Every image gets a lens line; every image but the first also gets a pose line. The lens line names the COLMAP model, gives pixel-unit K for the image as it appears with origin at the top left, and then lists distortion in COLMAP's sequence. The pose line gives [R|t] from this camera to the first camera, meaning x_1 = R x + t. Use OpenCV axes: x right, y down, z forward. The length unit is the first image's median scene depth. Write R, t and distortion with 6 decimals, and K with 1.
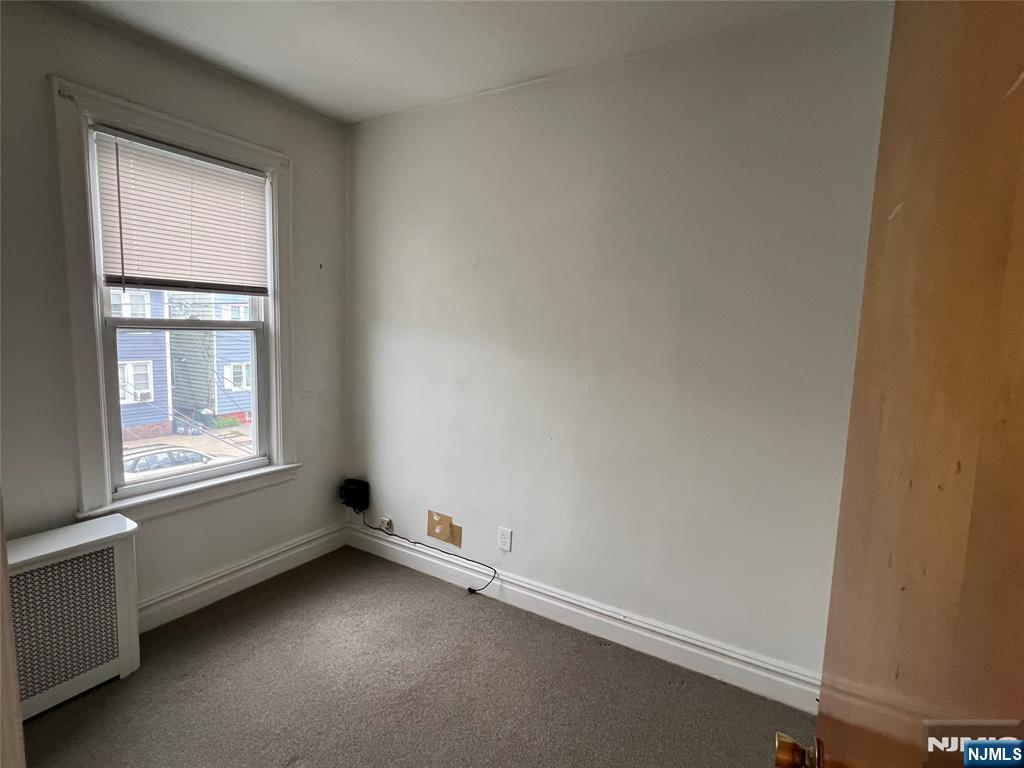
lens RADIAL K [[479.0, 0, 517.6], [0, 479.0, 378.1], [0, 0, 1]] dist [0.027130, 0.000486]
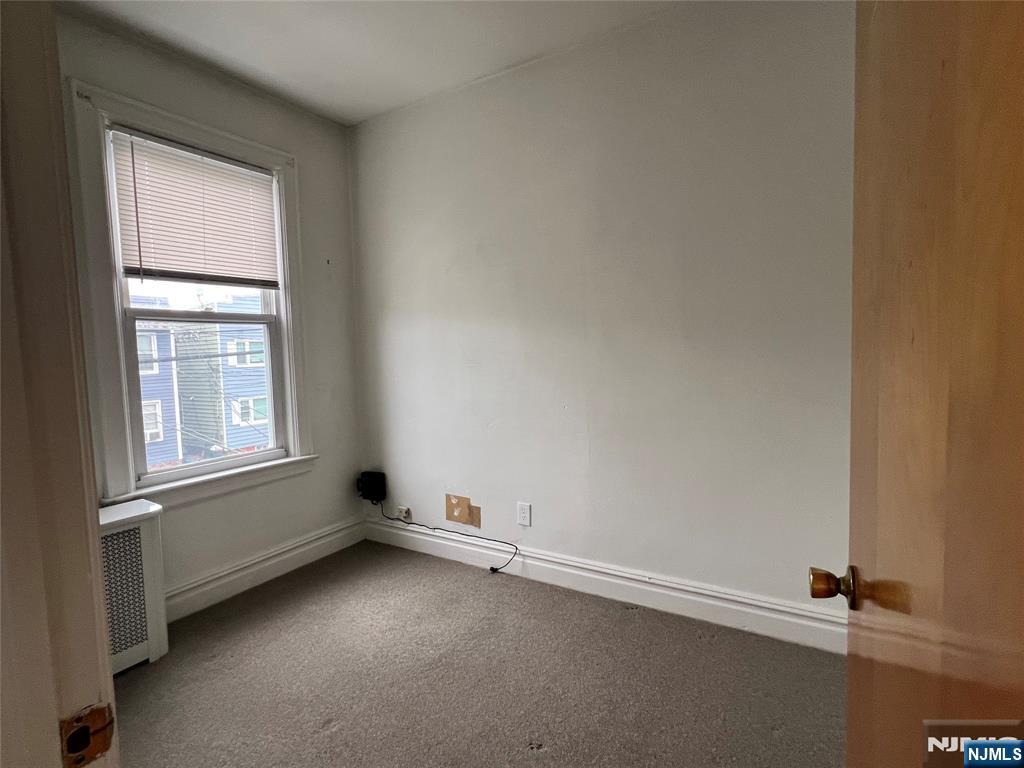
lens RADIAL K [[479.0, 0, 518.3], [0, 479.0, 385.2], [0, 0, 1]] dist [0.027130, 0.000486]
pose [[0.998028, -0.062559, -0.005058, -0.018375], [0.062241, 0.996882, -0.048490, 0.128542], [0.008076, 0.048080, 0.998811, -0.013093]]
